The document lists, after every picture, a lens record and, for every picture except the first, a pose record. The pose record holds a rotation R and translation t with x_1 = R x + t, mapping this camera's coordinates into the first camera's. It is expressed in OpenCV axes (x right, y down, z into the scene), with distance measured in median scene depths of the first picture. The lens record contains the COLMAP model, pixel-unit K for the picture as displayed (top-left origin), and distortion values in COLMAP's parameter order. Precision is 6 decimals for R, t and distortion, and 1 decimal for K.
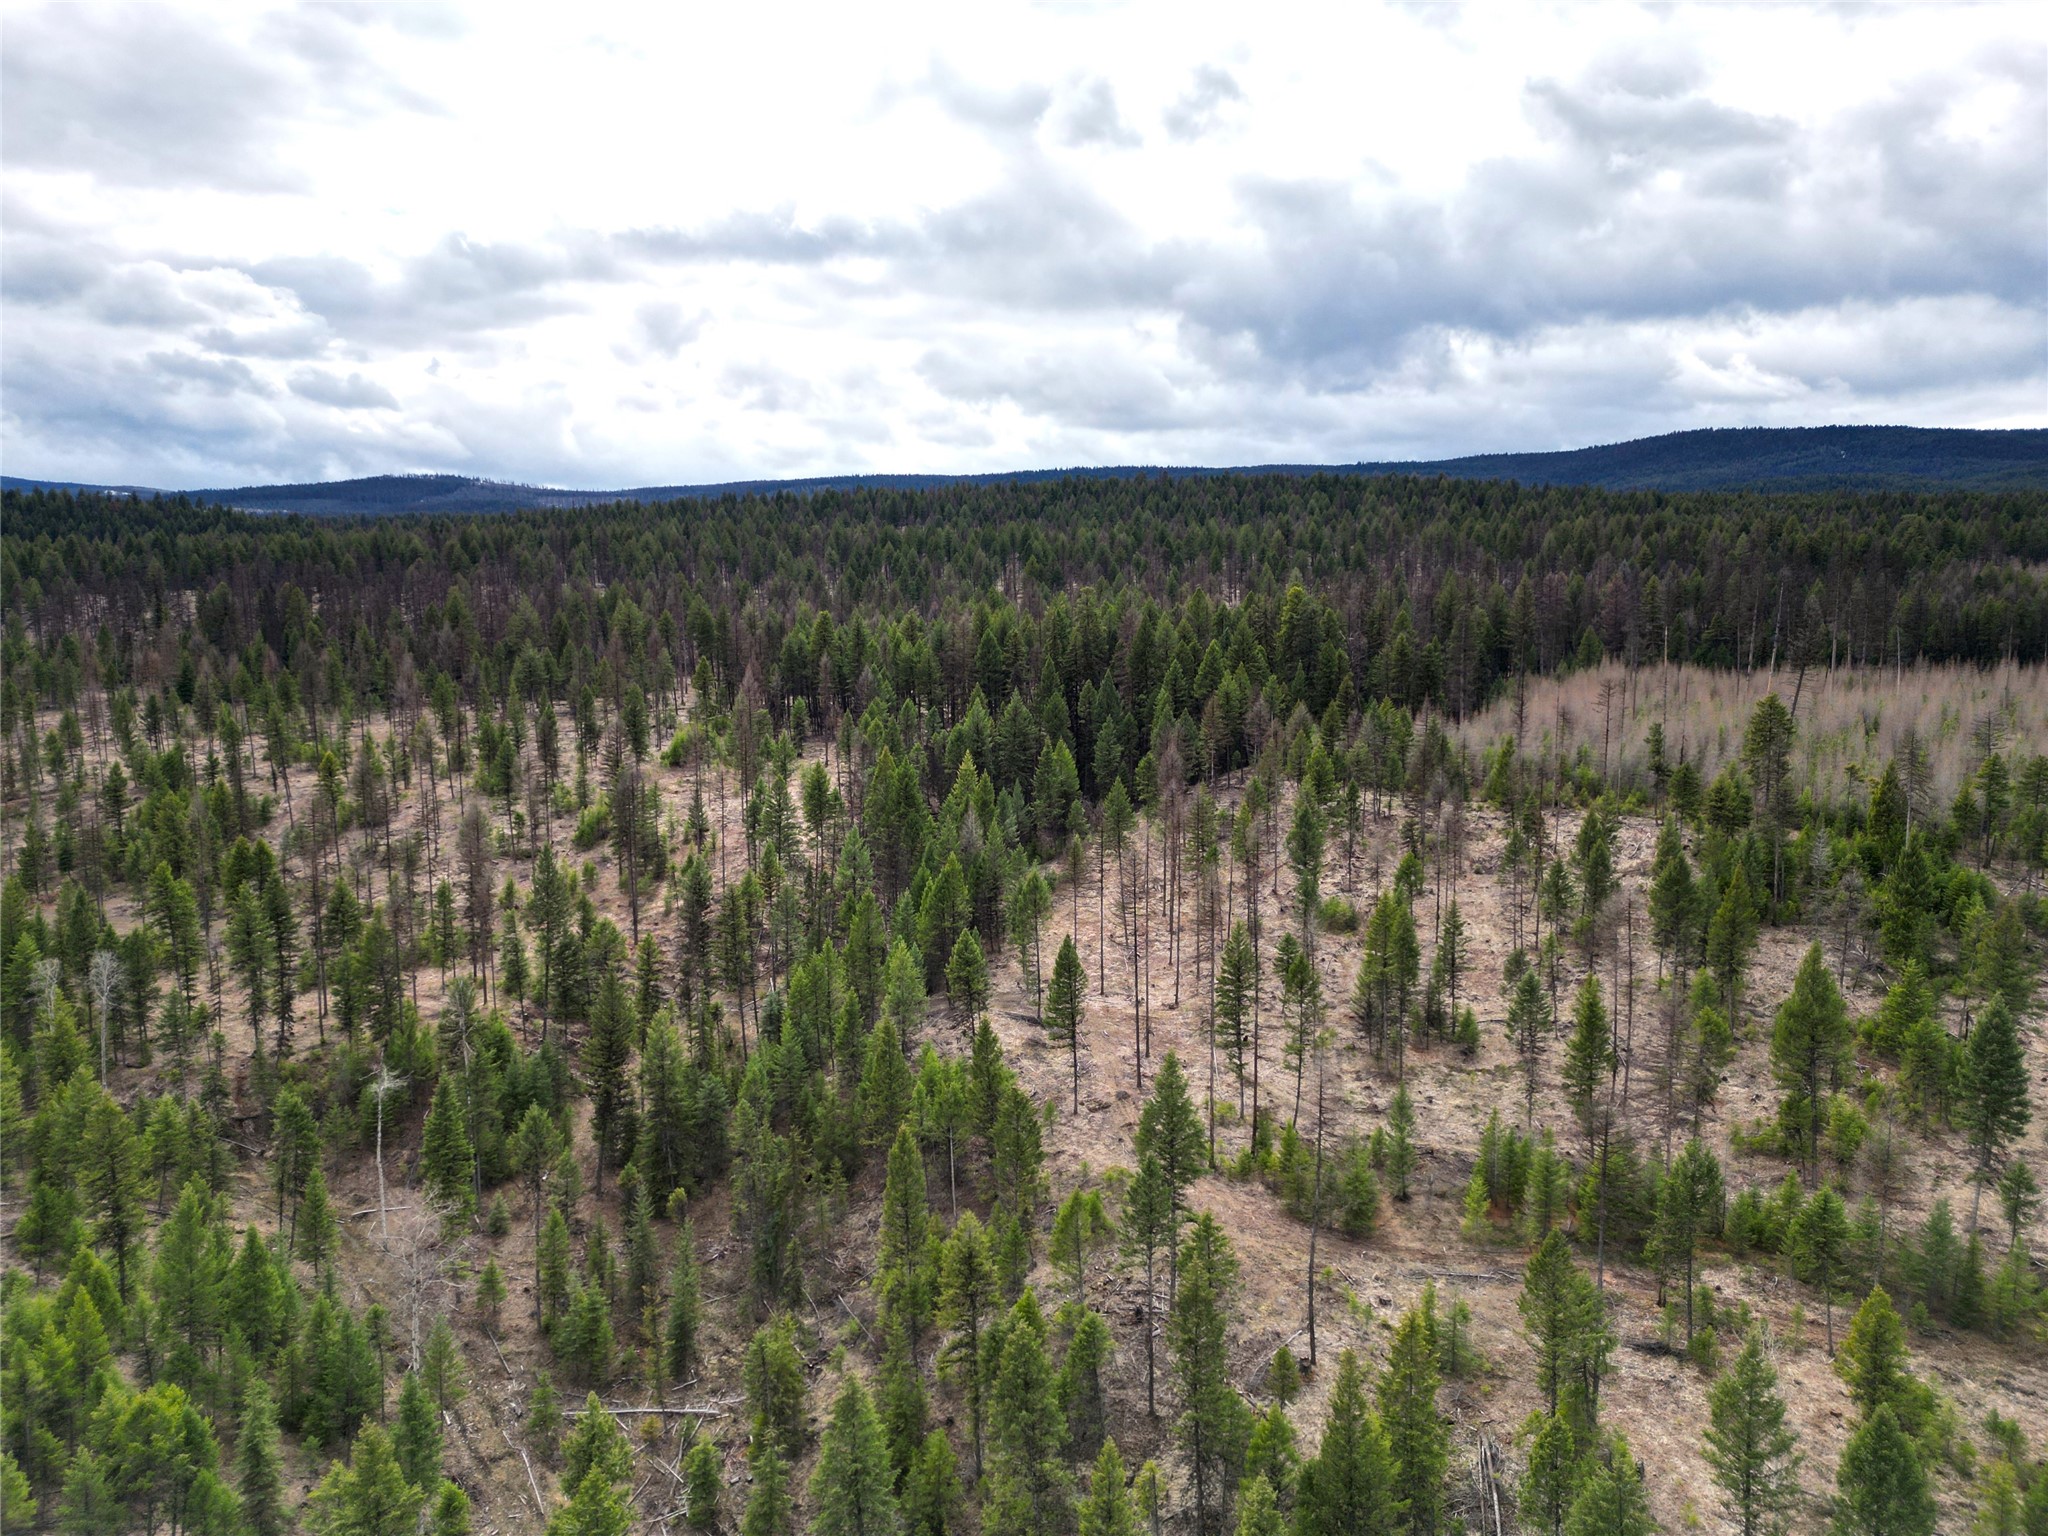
lens RADIAL K [[1421.1, 0, 1022.7], [0, 1421.1, 784.6], [0, 0, 1]] dist [0.080328, -0.068285]
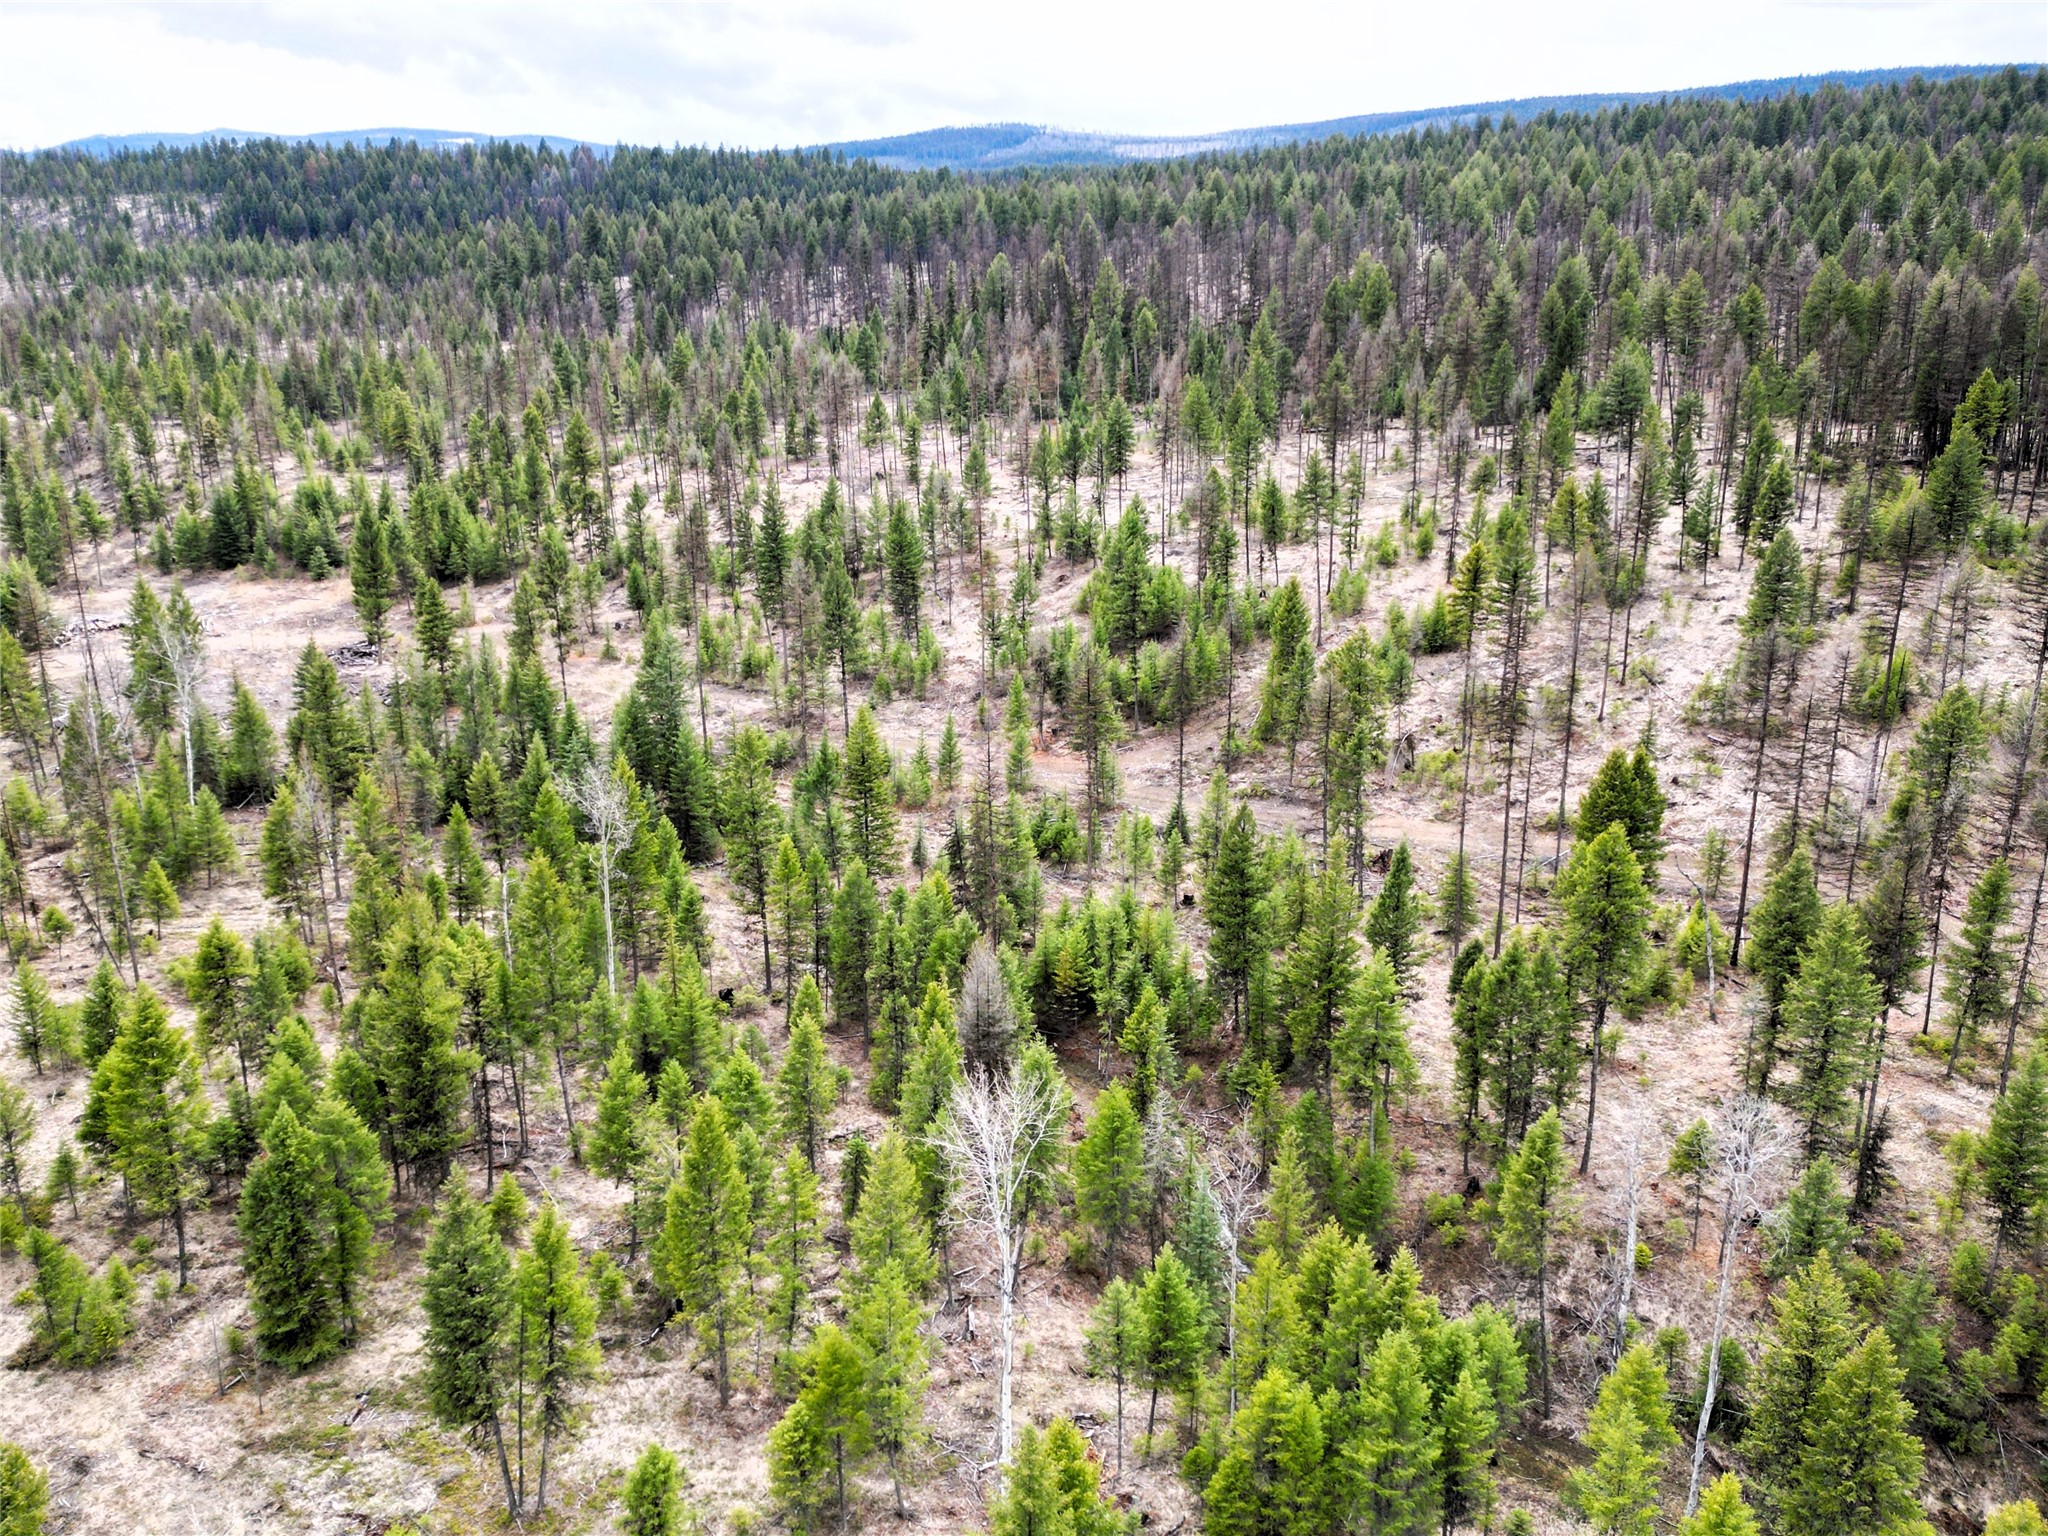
lens RADIAL K [[1677.9, 0, 1030.6], [0, 1677.9, 777.2], [0, 0, 1]] dist [0.060603, -0.038251]
pose [[0.936212, 0.097958, -0.337508, -0.549989], [-0.041827, 0.984600, 0.169748, -0.051335], [0.348938, -0.144803, 0.925891, 0.389588]]
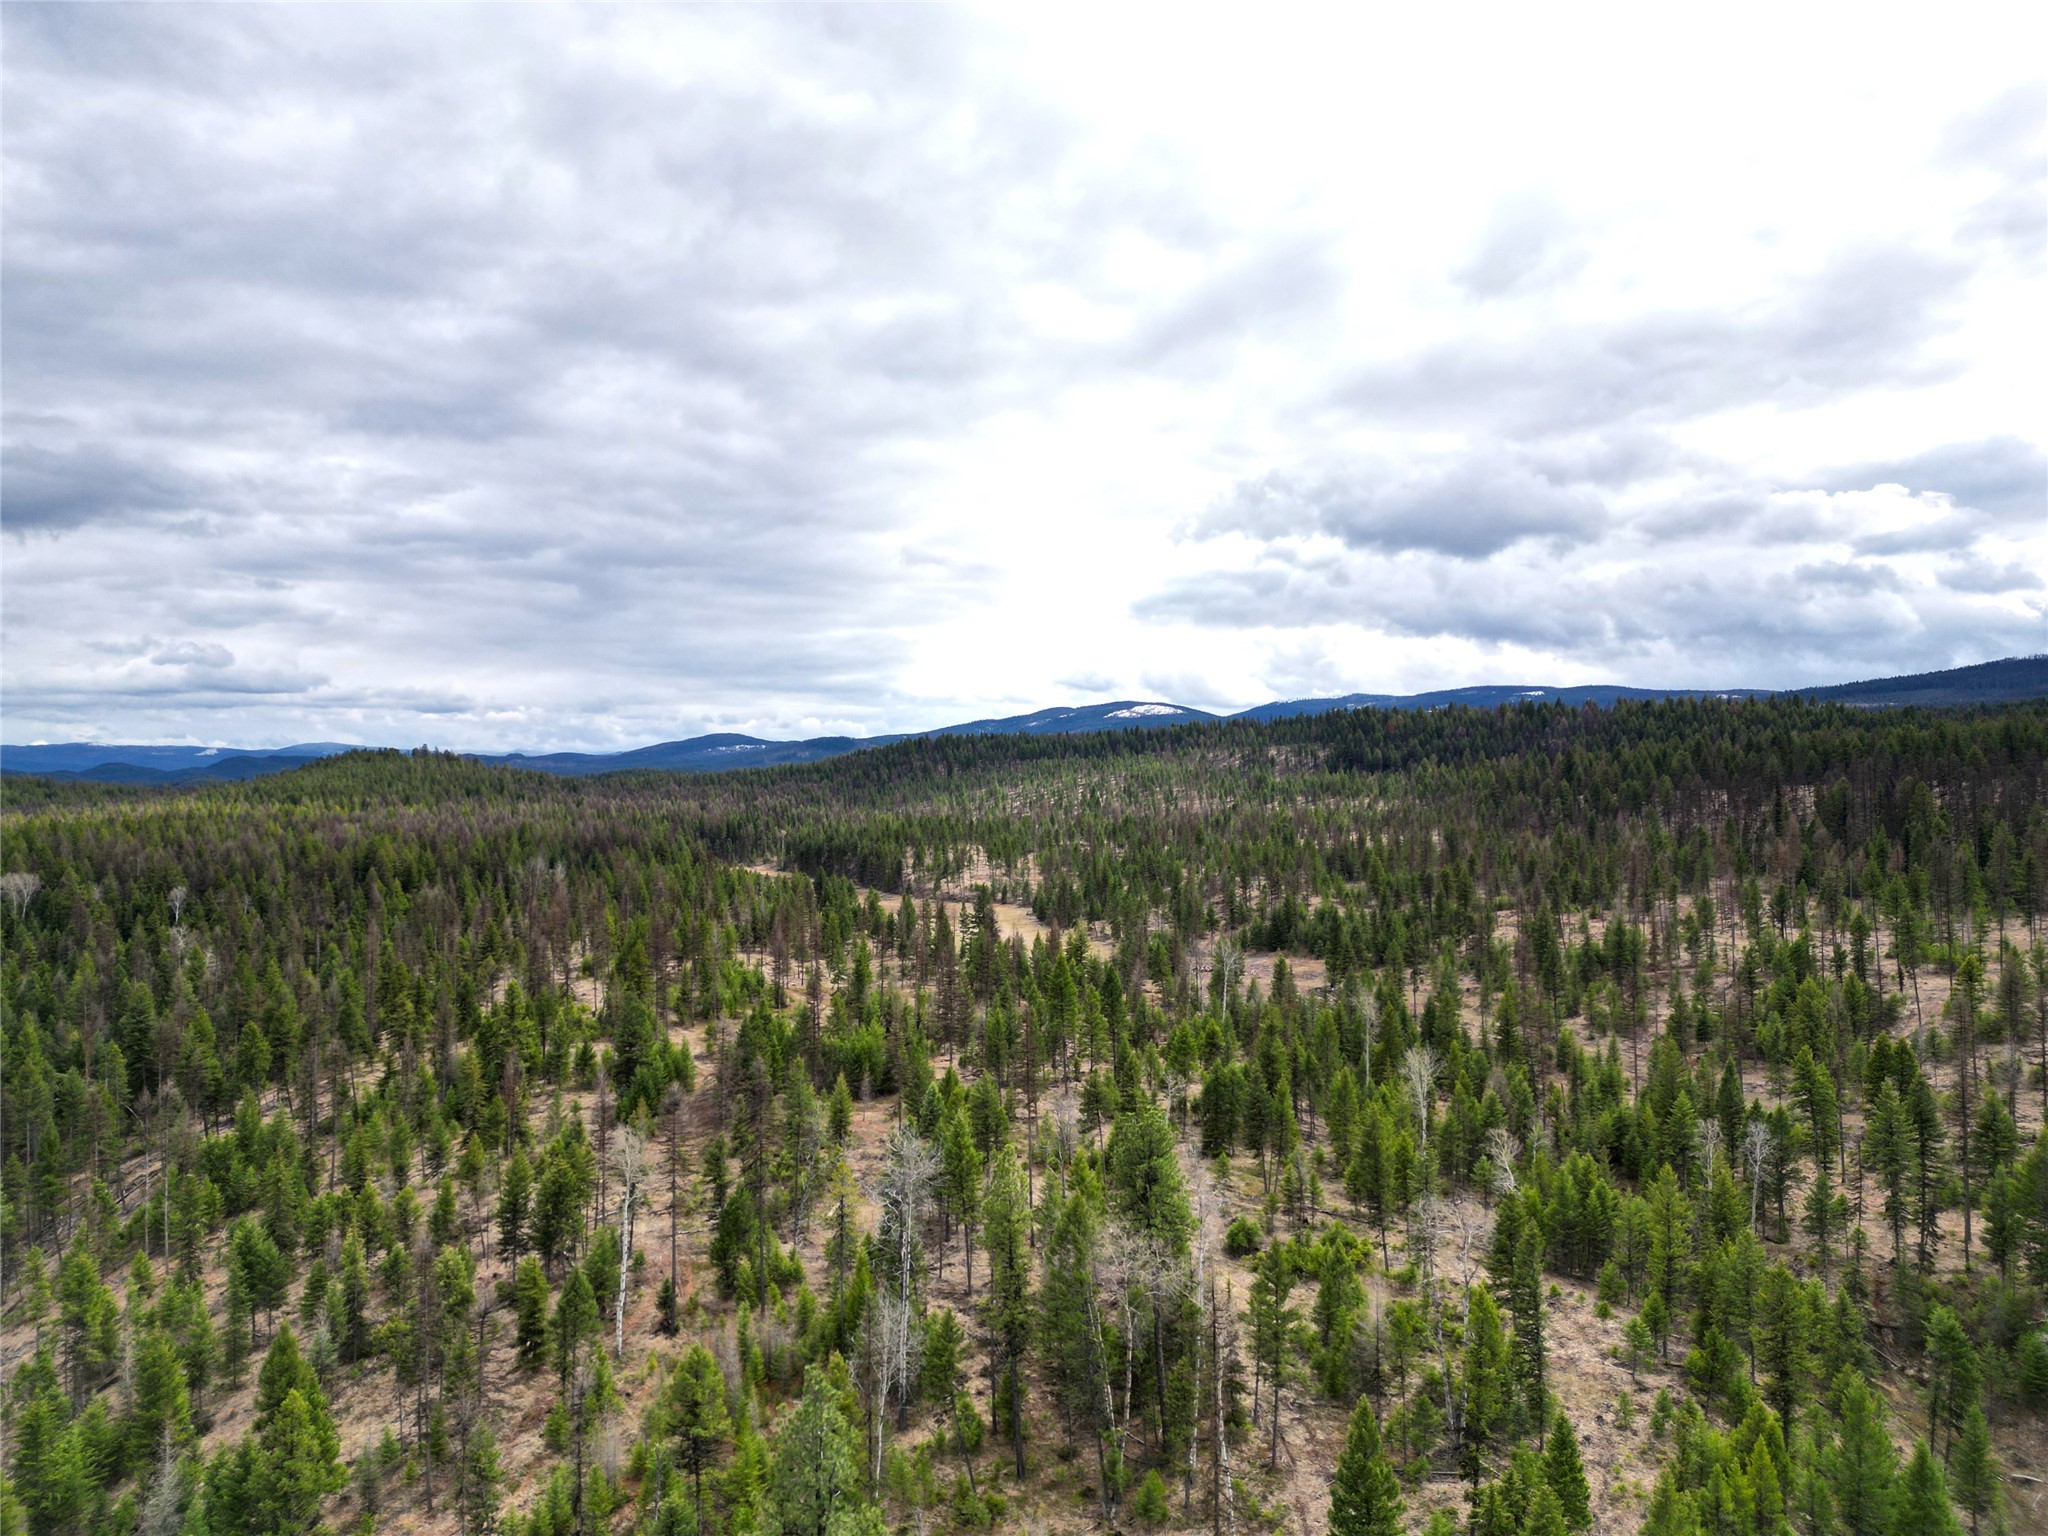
lens RADIAL K [[1421.1, 0, 1026.5], [0, 1421.1, 771.1], [0, 0, 1]] dist [0.080328, -0.068285]
pose [[0.536591, -0.012413, -0.843751, -0.011048], [-0.107856, 0.990682, -0.083167, 0.003013], [0.836921, 0.135630, 0.530252, -0.027135]]
